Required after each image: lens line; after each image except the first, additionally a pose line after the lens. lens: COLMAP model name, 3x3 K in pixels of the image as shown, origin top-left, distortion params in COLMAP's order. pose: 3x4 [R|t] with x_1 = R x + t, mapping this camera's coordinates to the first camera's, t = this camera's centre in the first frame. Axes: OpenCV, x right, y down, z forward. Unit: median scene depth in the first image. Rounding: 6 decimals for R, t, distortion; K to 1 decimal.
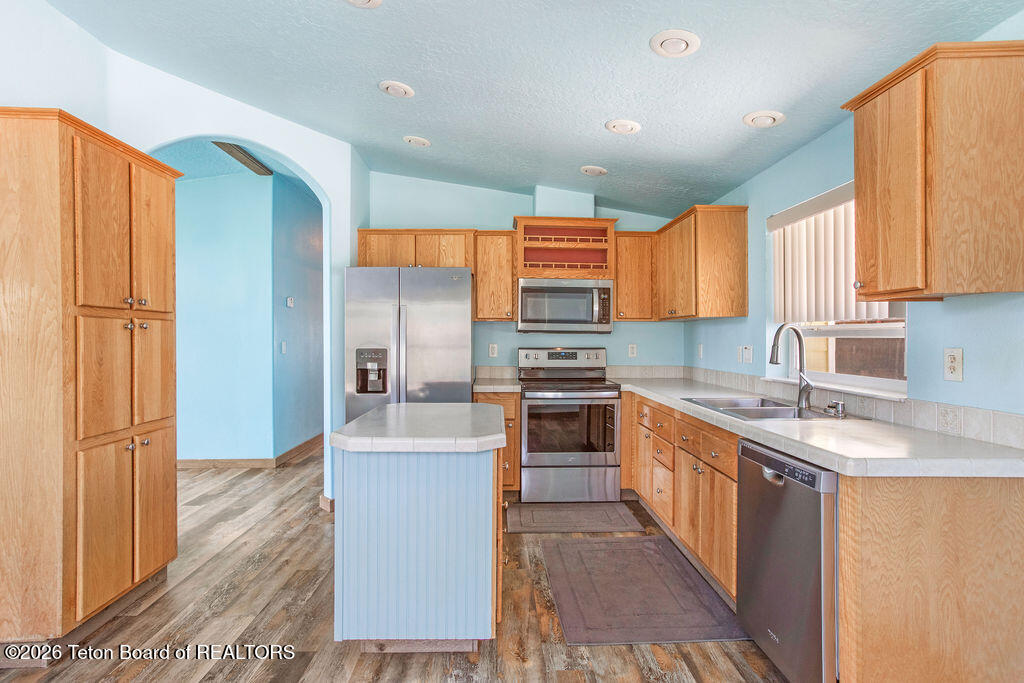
lens RADIAL K [[552.7, 0, 518.6], [0, 552.7, 334.6], [0, 0, 1]] dist [-0.003645, 0.006697]
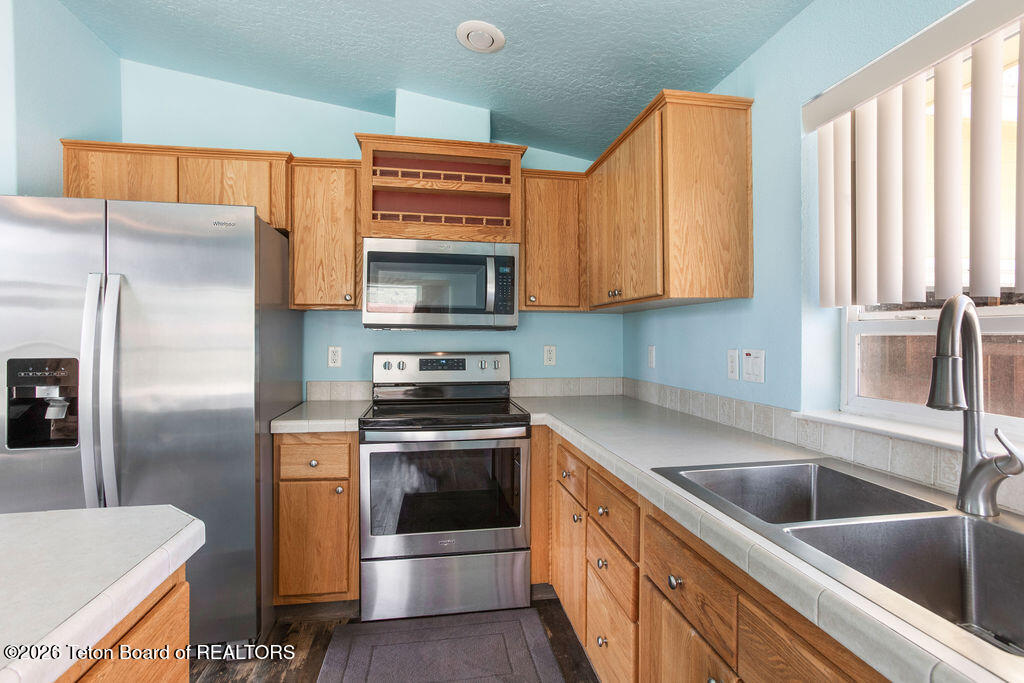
lens RADIAL K [[477.4, 0, 508.7], [0, 477.4, 340.1], [0, 0, 1]] dist [0.002363, 0.000648]
pose [[0.993117, -0.002818, 0.117093, 0.095974], [0.001580, 0.999942, 0.010663, 0.004194], [-0.117116, -0.010404, 0.993064, 0.464236]]
